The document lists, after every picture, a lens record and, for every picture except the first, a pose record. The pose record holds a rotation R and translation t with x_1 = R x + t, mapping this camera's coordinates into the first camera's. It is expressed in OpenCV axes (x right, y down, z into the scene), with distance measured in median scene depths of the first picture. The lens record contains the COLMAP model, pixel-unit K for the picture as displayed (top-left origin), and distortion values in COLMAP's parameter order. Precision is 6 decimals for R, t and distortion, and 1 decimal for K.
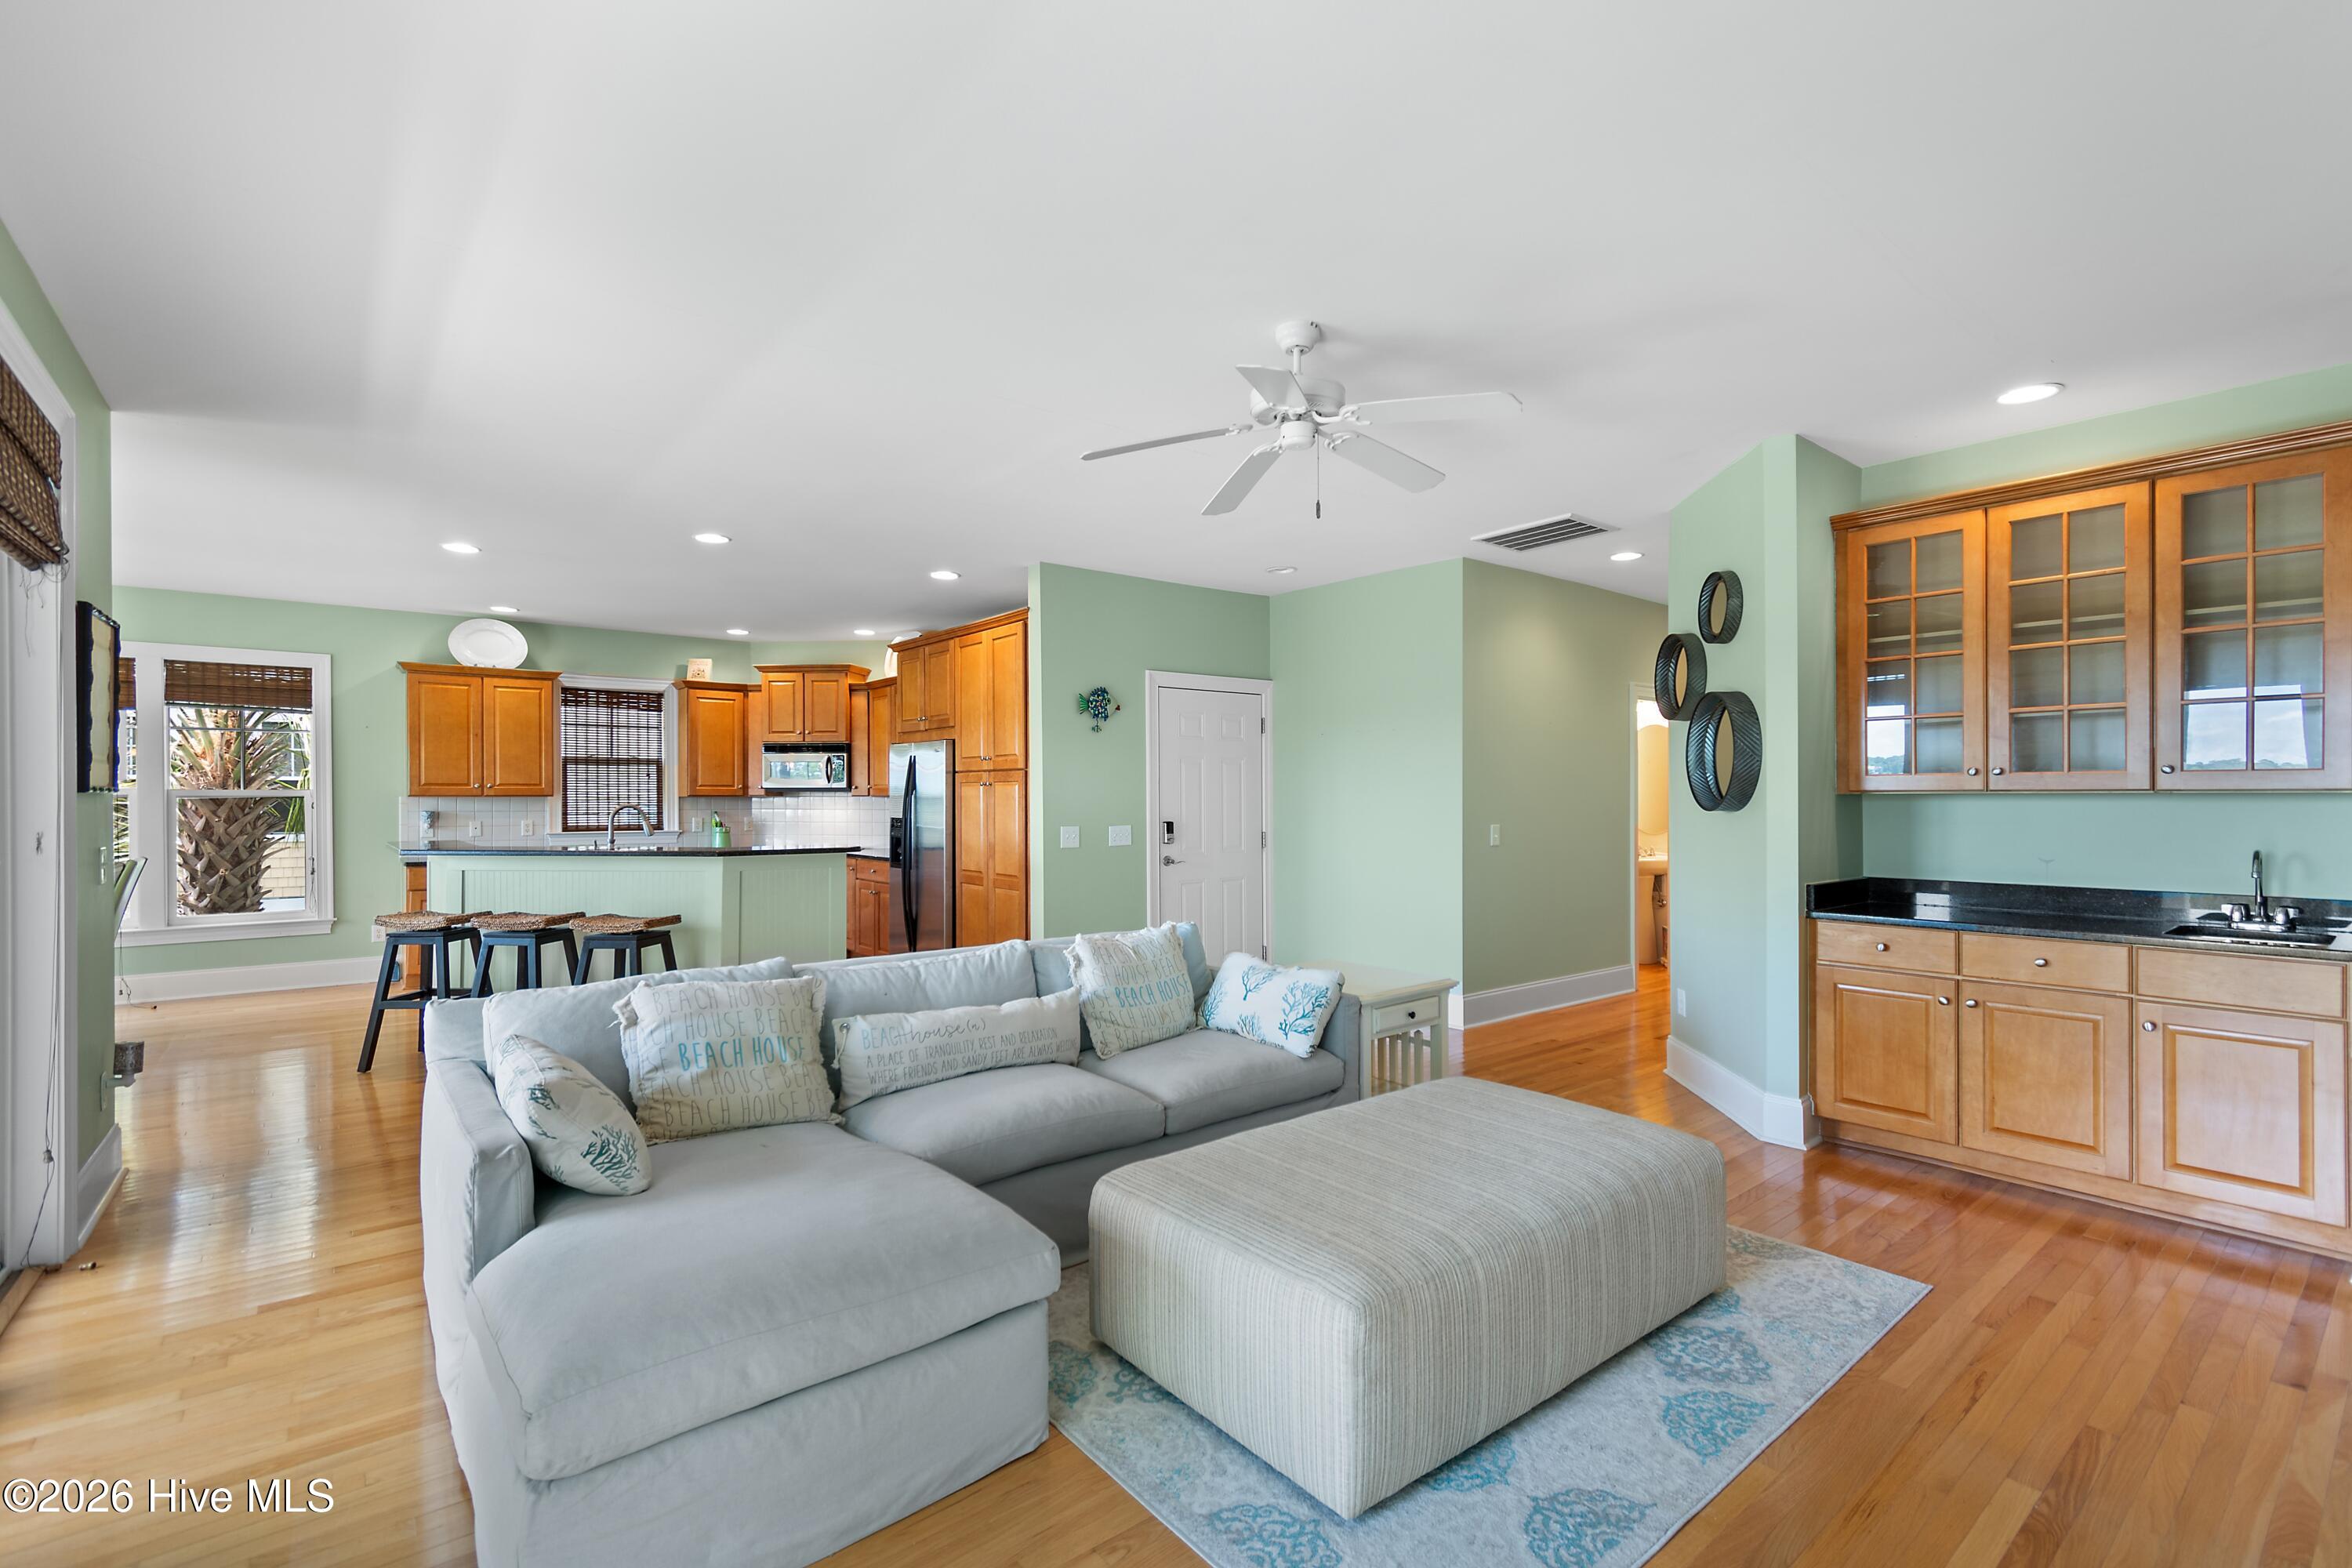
lens RADIAL K [[1054.1, 0, 1179.7], [0, 1054.1, 799.0], [0, 0, 1]] dist [0.000235, -0.000953]
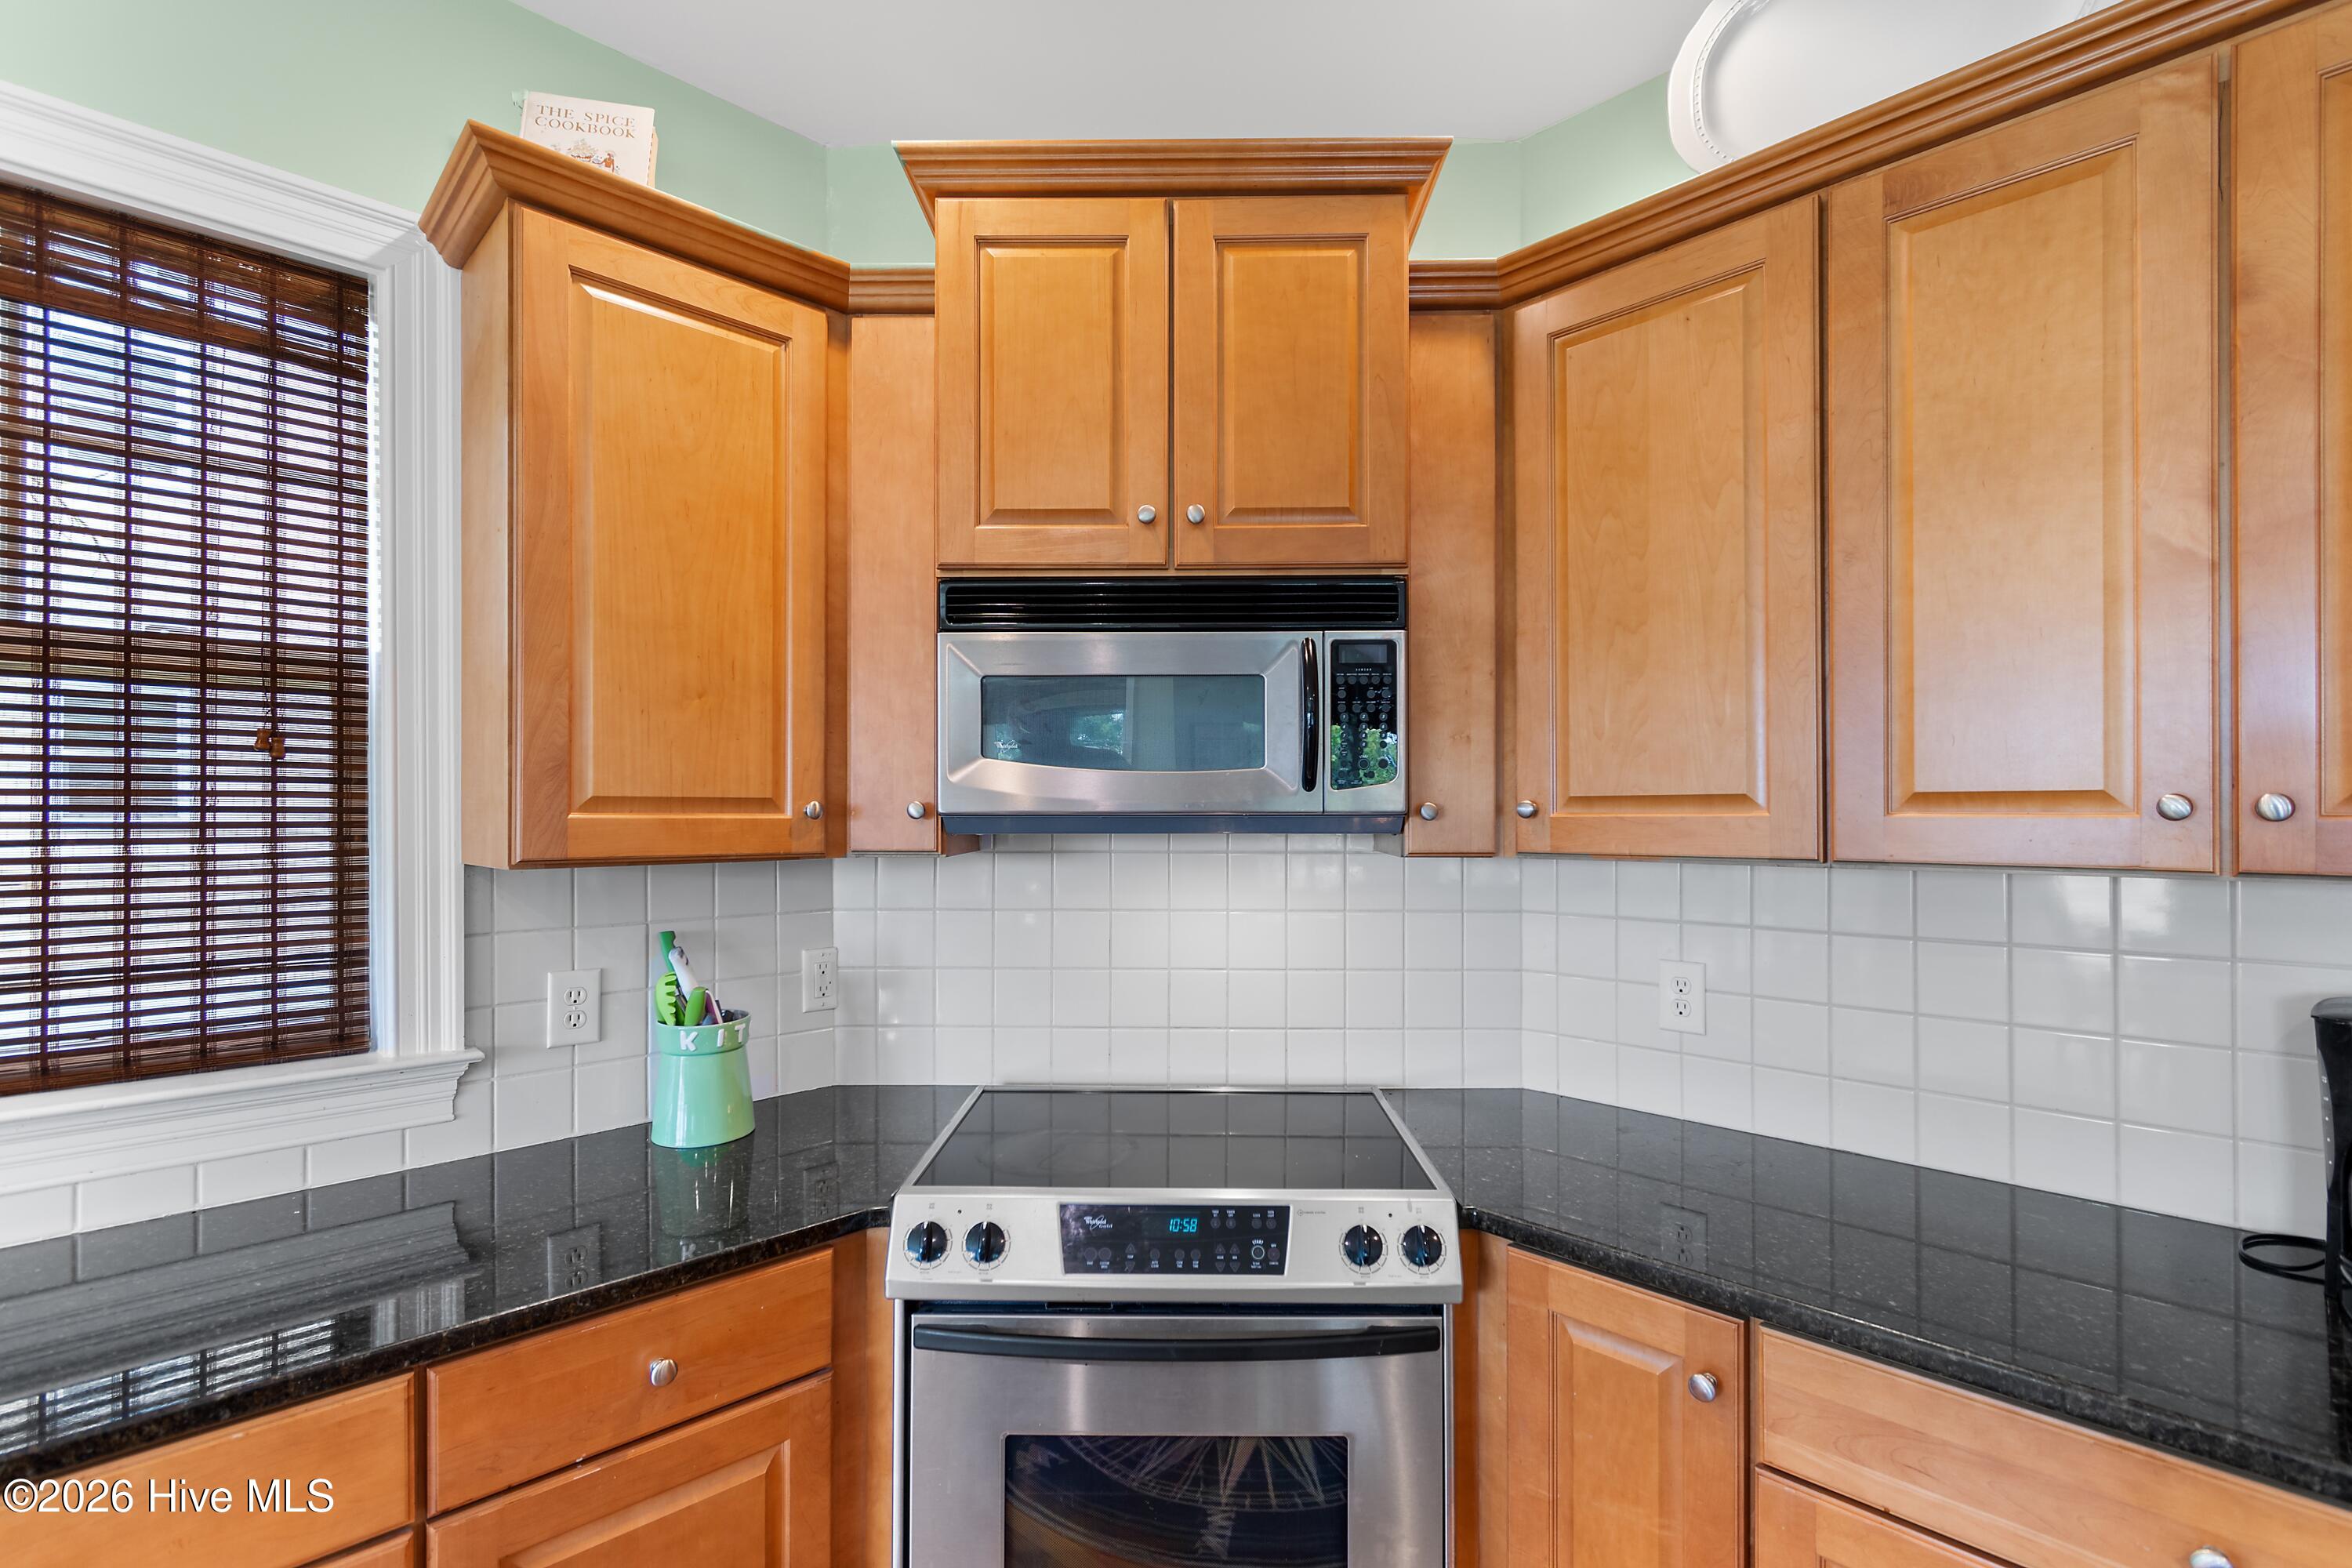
lens RADIAL K [[1054.1, 0, 1183.0], [0, 1054.1, 807.2], [0, 0, 1]] dist [0.000235, -0.000953]
pose [[0.994790, -0.006248, 0.101753, -0.372928], [0.007165, 0.999937, -0.008651, -0.009482], [-0.101693, 0.009335, 0.994772, 0.812029]]
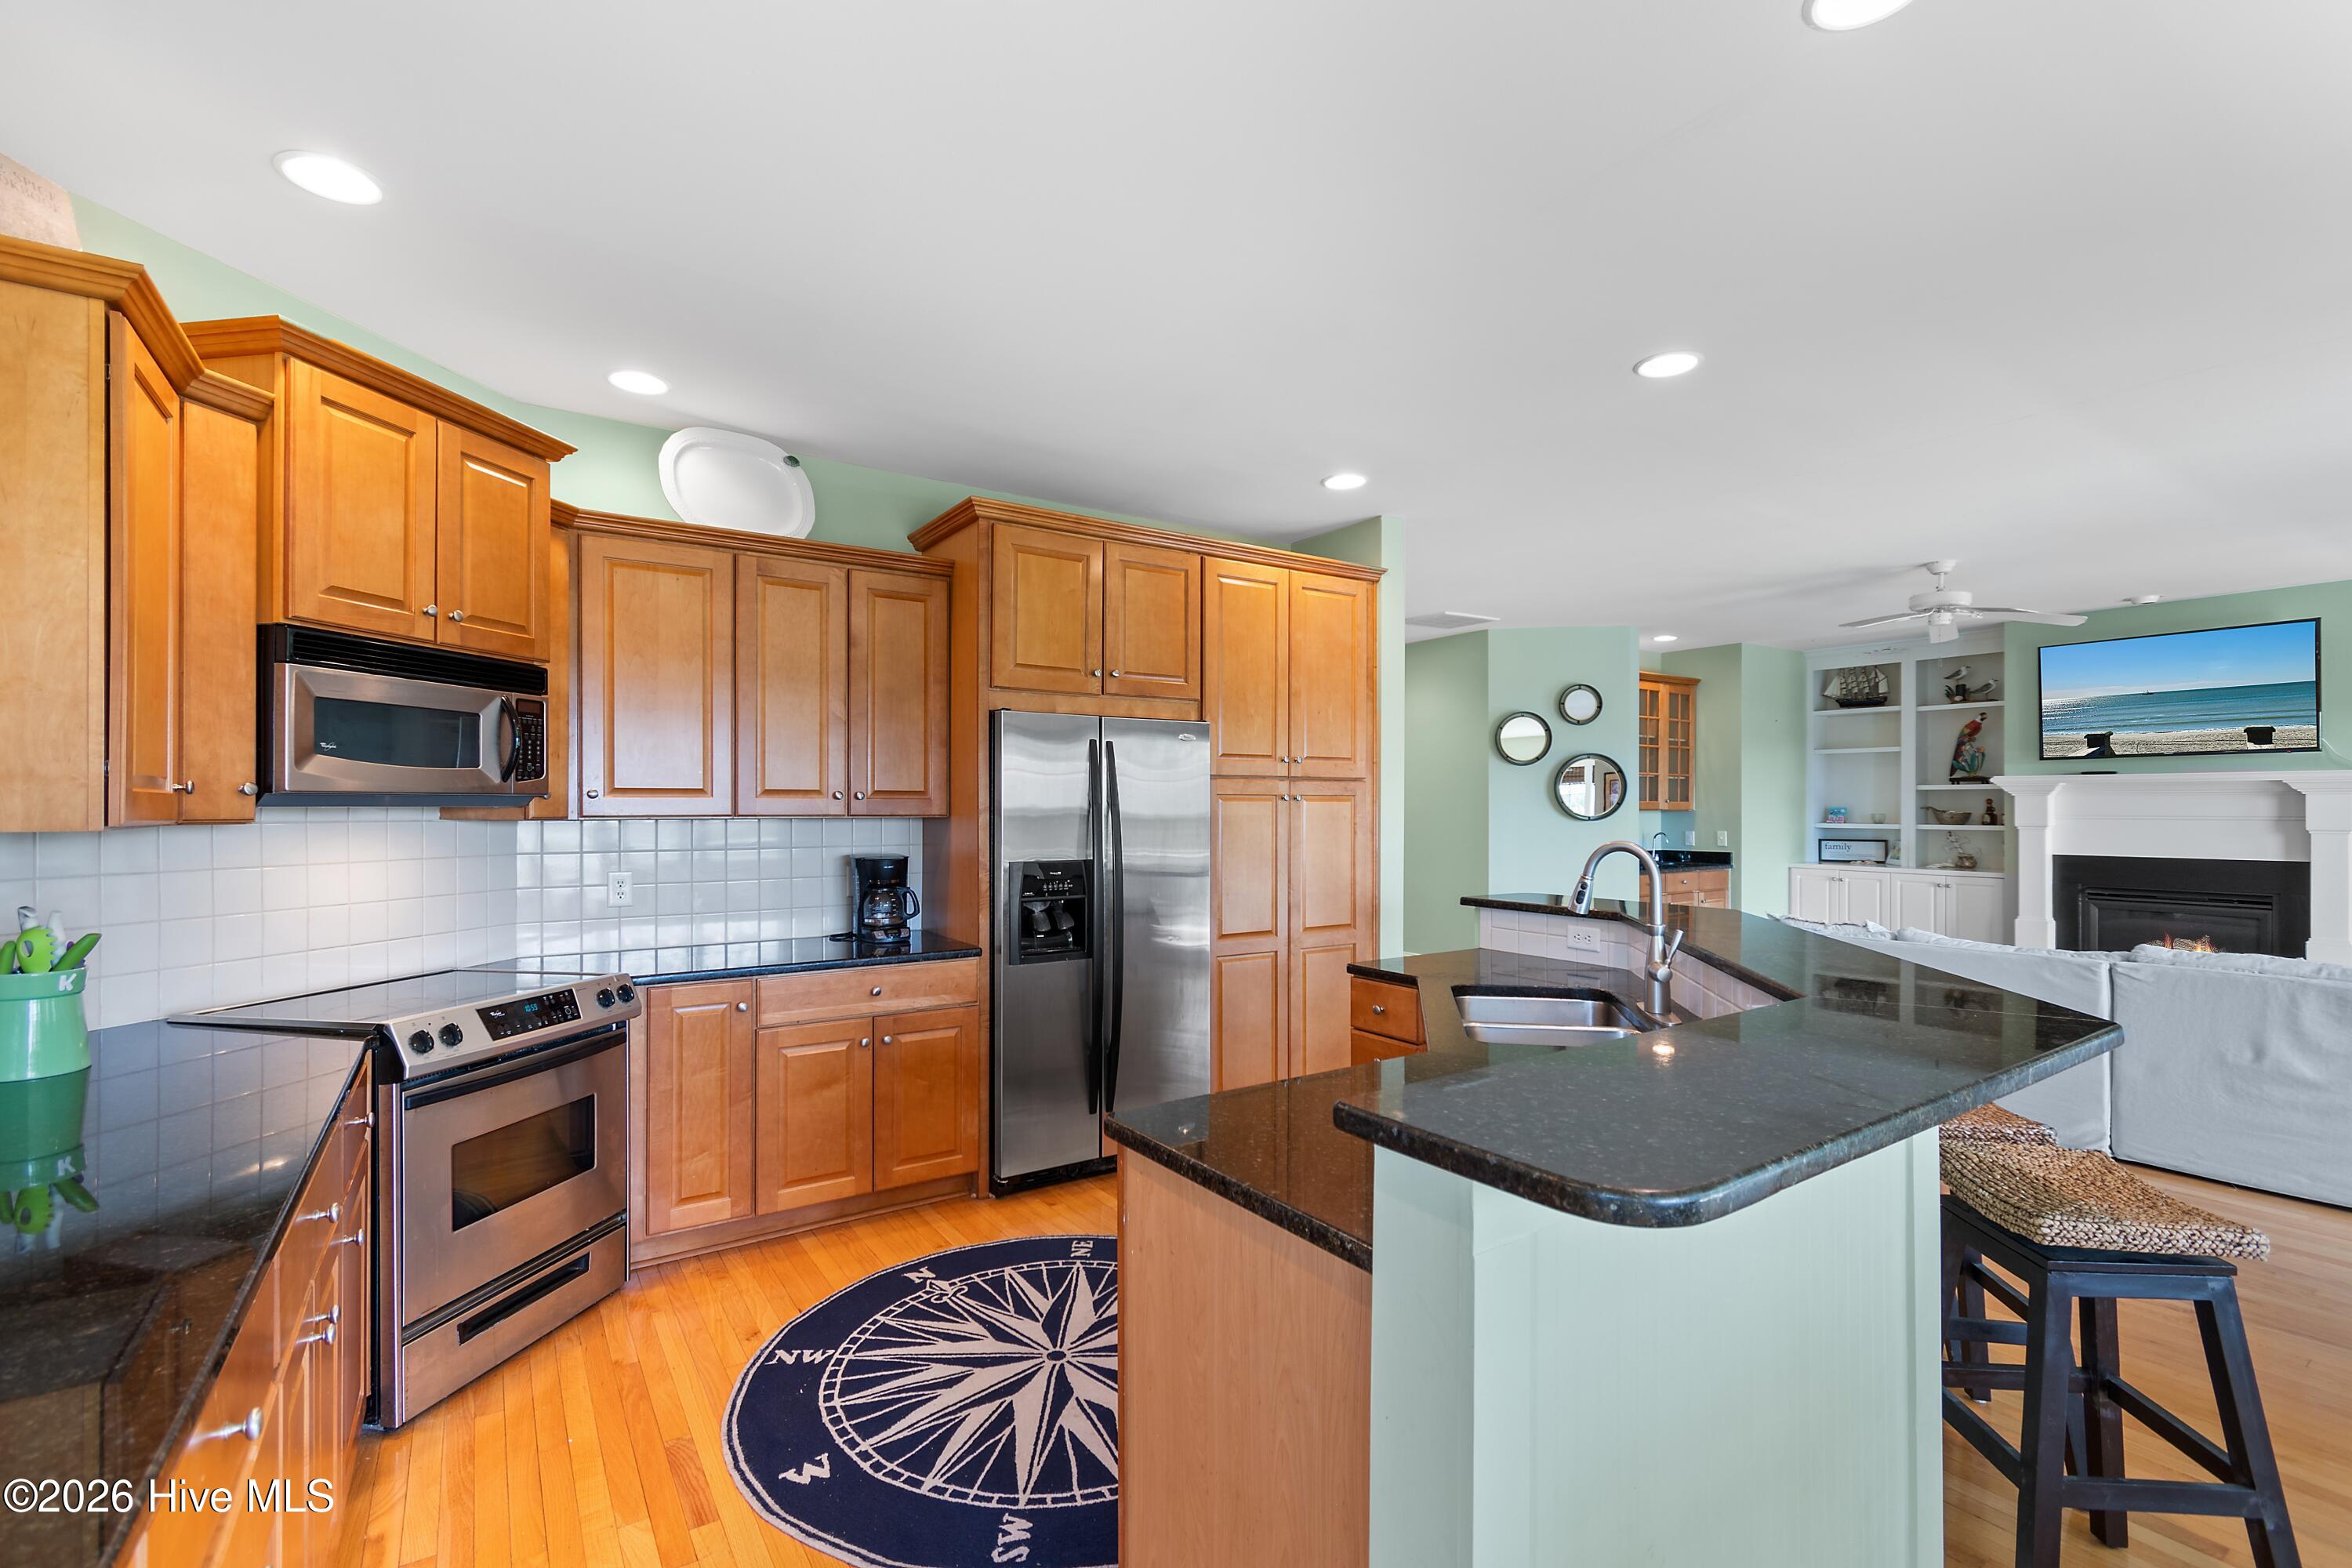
lens RADIAL K [[1054.1, 0, 1174.3], [0, 1054.1, 800.8], [0, 0, 1]] dist [0.000235, -0.000953]
pose [[0.081744, -0.002371, 0.996651, -0.648115], [0.003594, 0.999991, 0.002085, -0.007923], [-0.996647, 0.003411, 0.081751, 0.758910]]
